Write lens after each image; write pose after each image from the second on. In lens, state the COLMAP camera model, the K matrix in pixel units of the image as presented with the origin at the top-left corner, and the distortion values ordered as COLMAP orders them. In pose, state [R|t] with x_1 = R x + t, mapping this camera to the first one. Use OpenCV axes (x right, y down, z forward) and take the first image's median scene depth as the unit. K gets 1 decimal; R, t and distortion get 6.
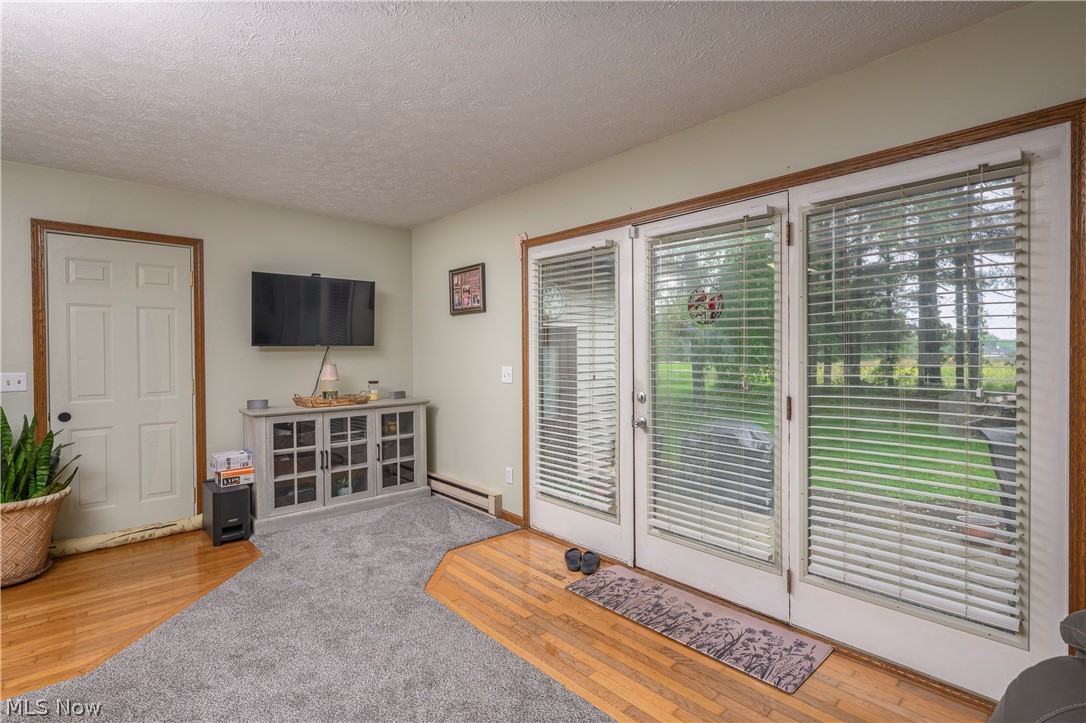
lens RADIAL K [[517.7, 0, 540.1], [0, 517.7, 356.7], [0, 0, 1]] dist [0.000002, 0.000407]
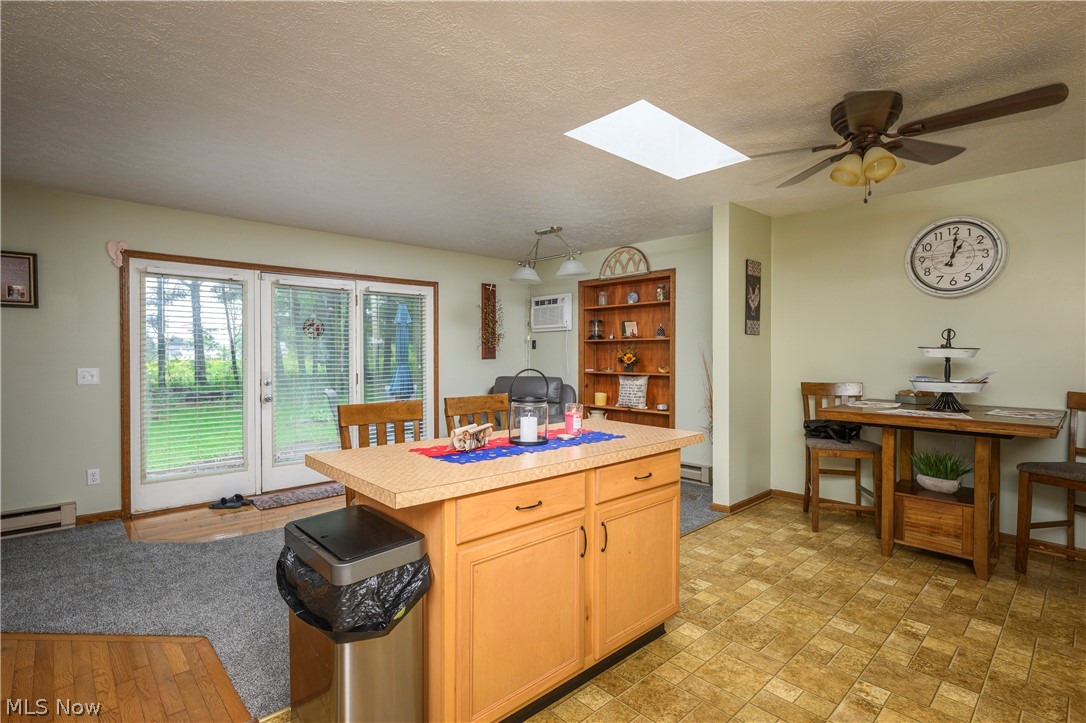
lens RADIAL K [[517.7, 0, 540.1], [0, 517.7, 356.7], [0, 0, 1]] dist [0.000002, 0.000407]
pose [[-0.010762, -0.002145, 0.999940, -1.057283], [0.011580, 0.999930, 0.002270, 0.004759], [-0.999875, 0.011604, -0.010737, 0.145177]]
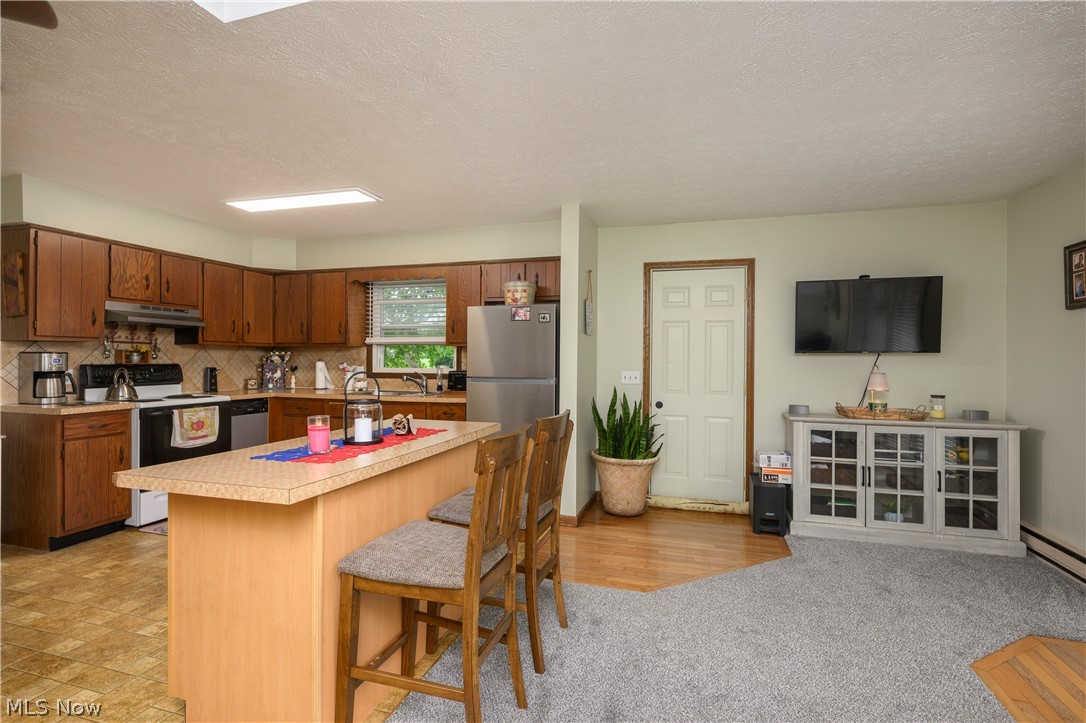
lens RADIAL K [[517.7, 0, 540.1], [0, 517.7, 356.7], [0, 0, 1]] dist [0.000002, 0.000407]
pose [[0.516818, 0.007377, -0.856063, 0.073009], [-0.019267, 0.999810, -0.003016, -0.000075], [0.855878, 0.018052, 0.516862, 0.023192]]
